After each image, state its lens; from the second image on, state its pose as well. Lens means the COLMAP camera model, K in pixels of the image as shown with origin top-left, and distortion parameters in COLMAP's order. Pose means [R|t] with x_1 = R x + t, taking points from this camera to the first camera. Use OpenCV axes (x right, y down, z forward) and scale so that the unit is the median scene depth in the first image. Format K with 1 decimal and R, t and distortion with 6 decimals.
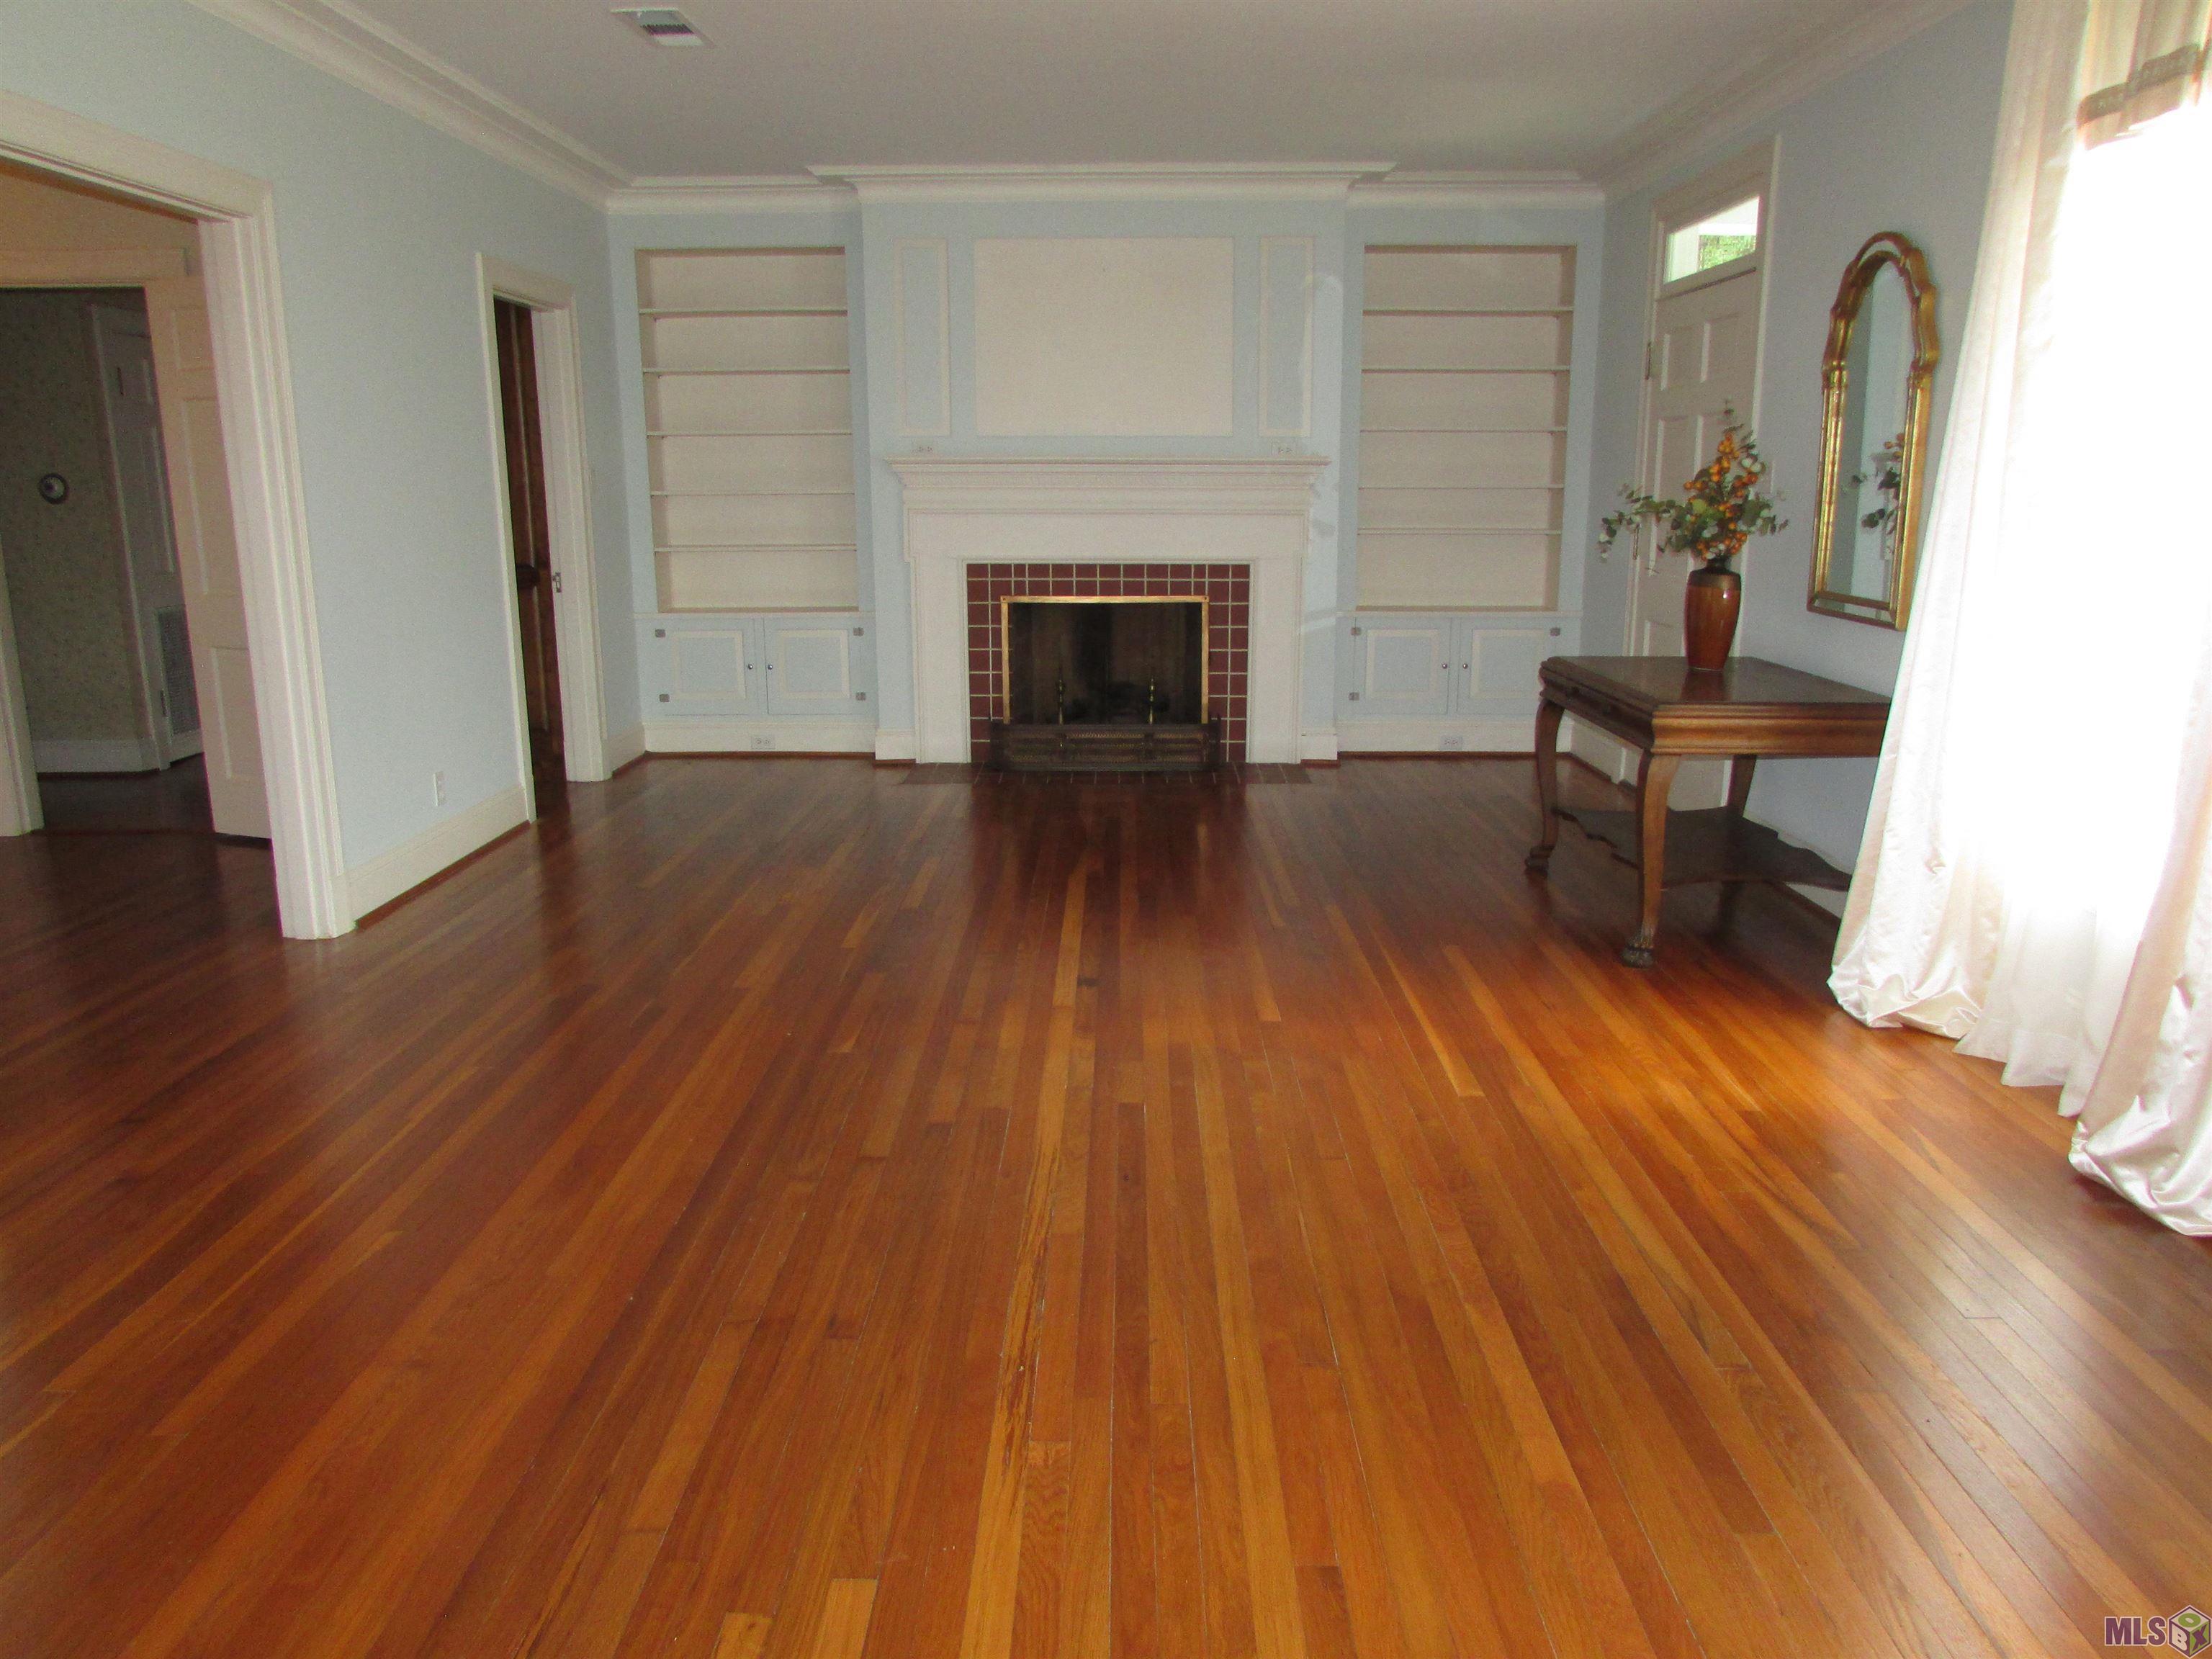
lens RADIAL K [[1631.6, 0, 1106.0], [0, 1631.6, 829.5], [0, 0, 1]] dist [0.007511, -0.003402]
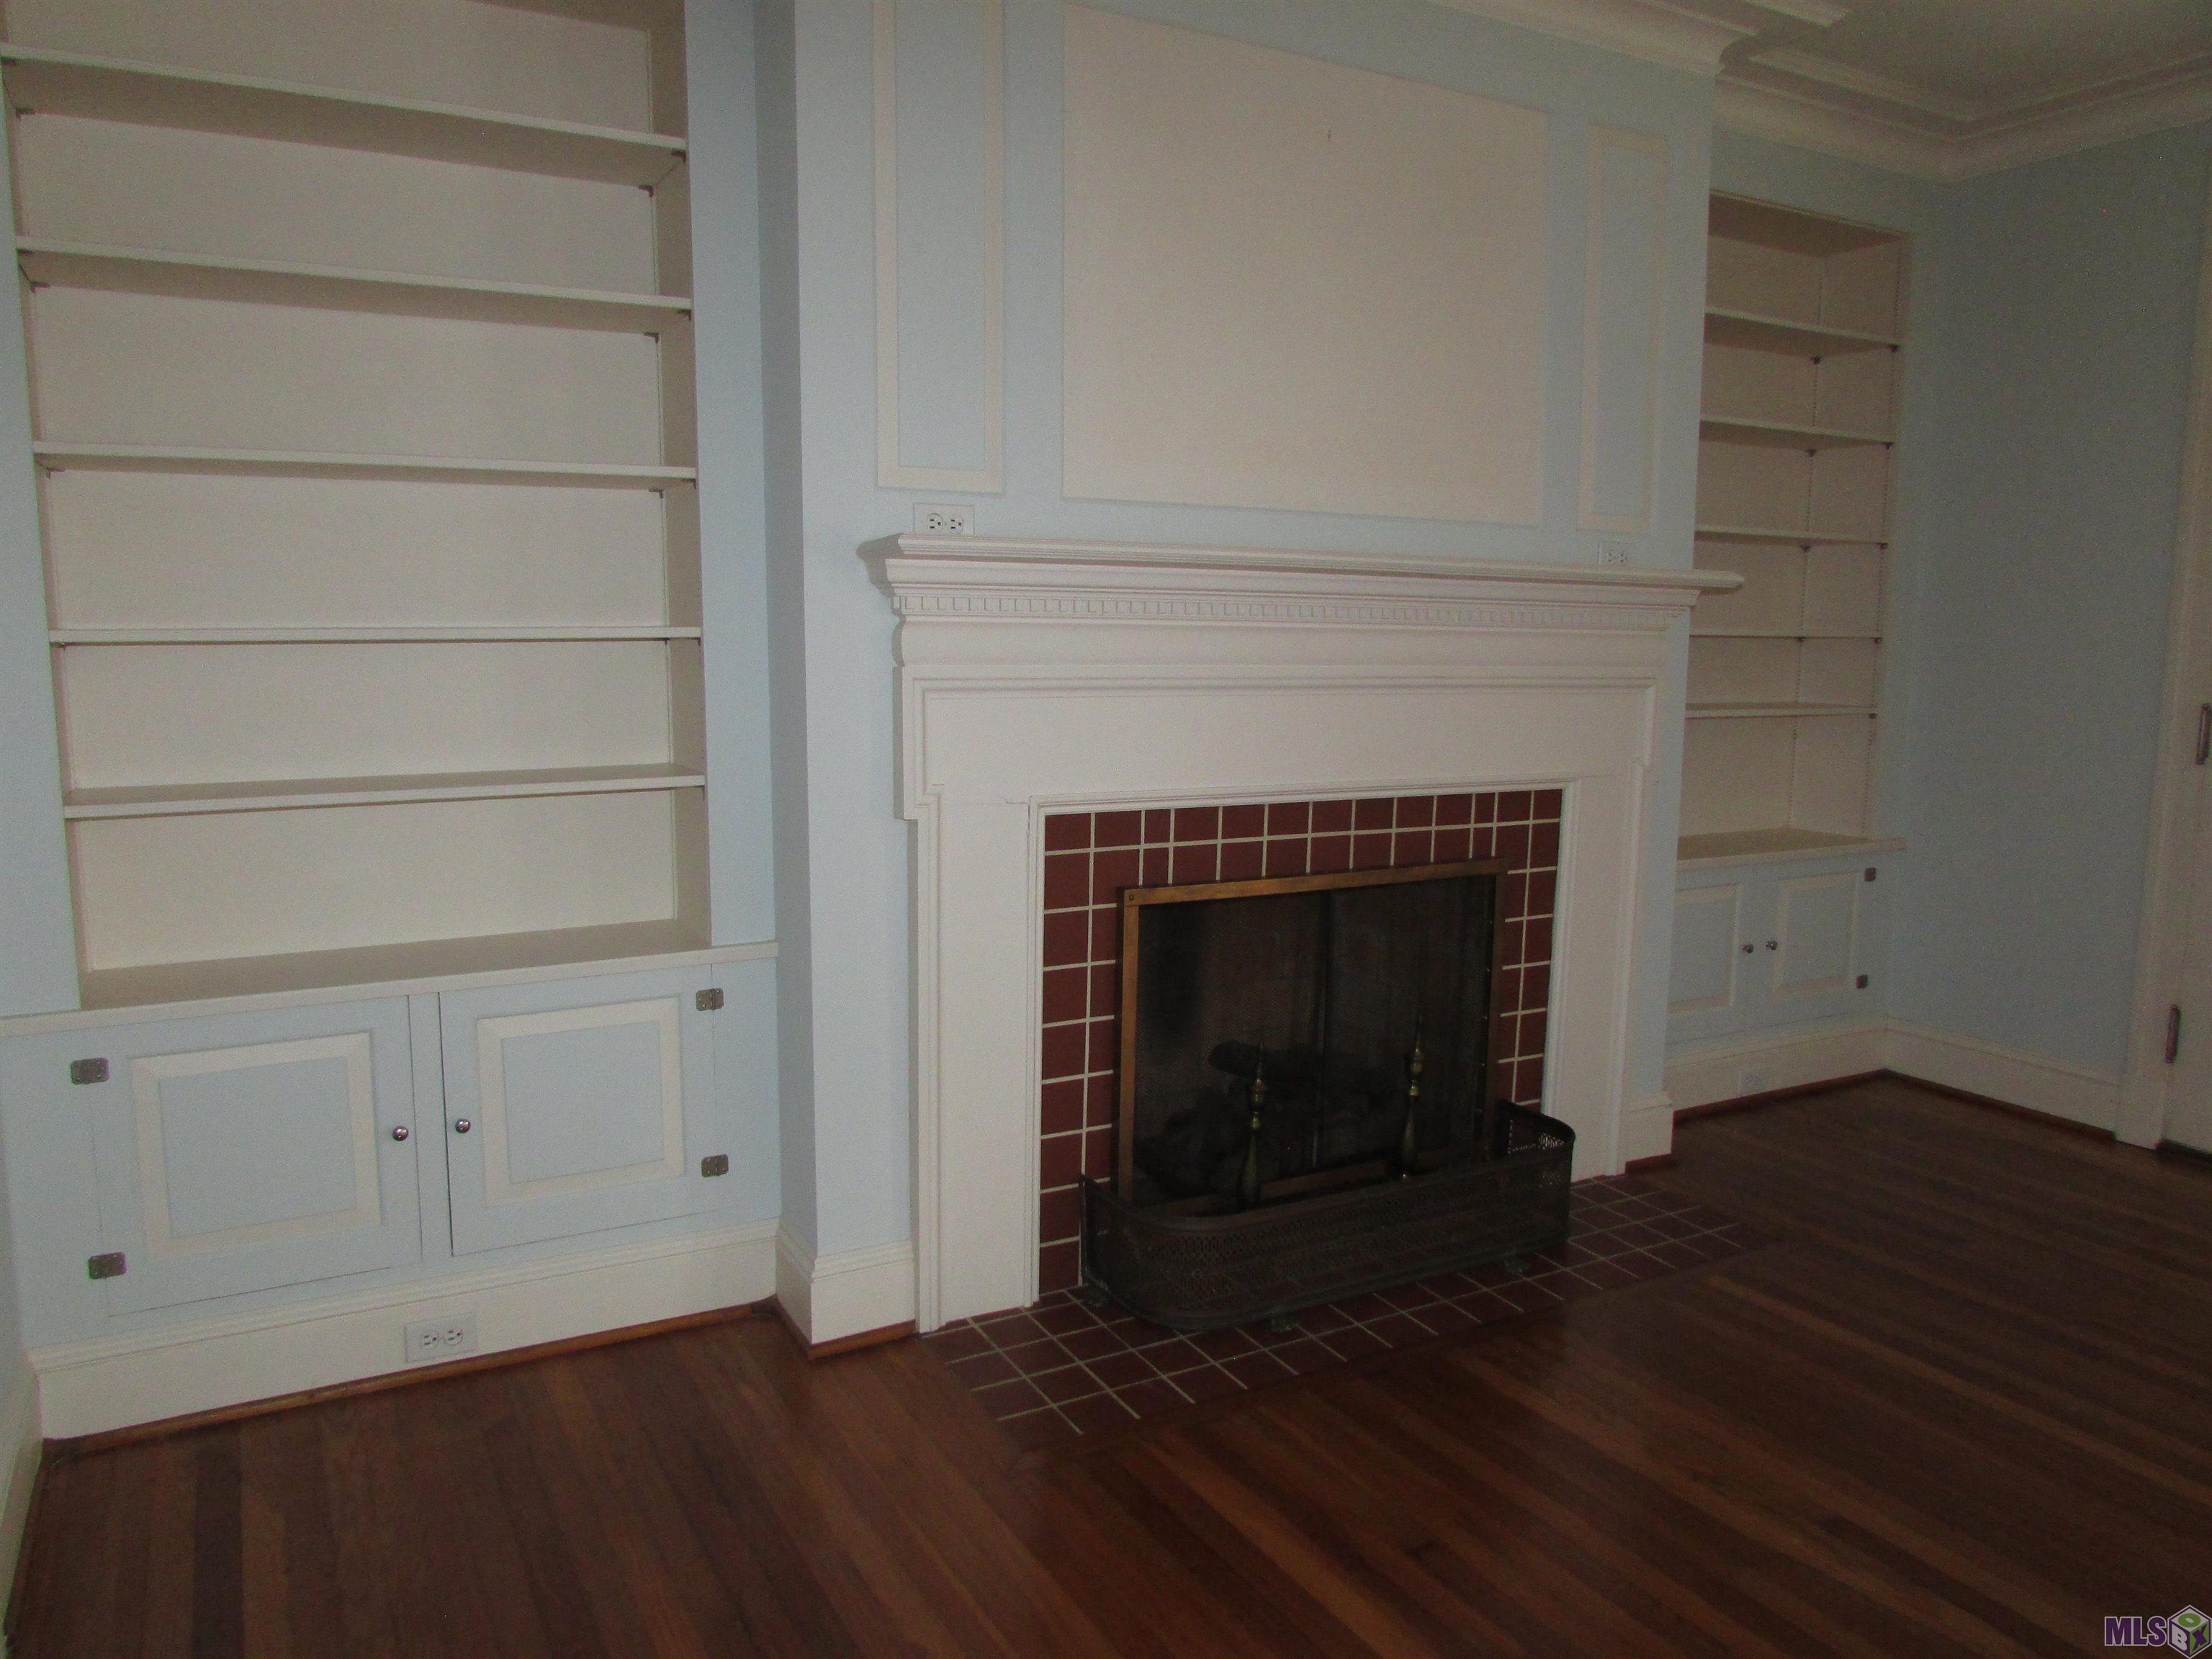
lens RADIAL K [[1609.7, 0, 1106.4], [0, 1609.7, 866.6], [0, 0, 1]] dist [-0.002801, -0.002921]
pose [[0.857081, -0.065289, 0.511028, -0.271604], [0.096133, 0.994783, -0.034138, -0.135399], [-0.506133, 0.078386, 0.858886, 0.656312]]
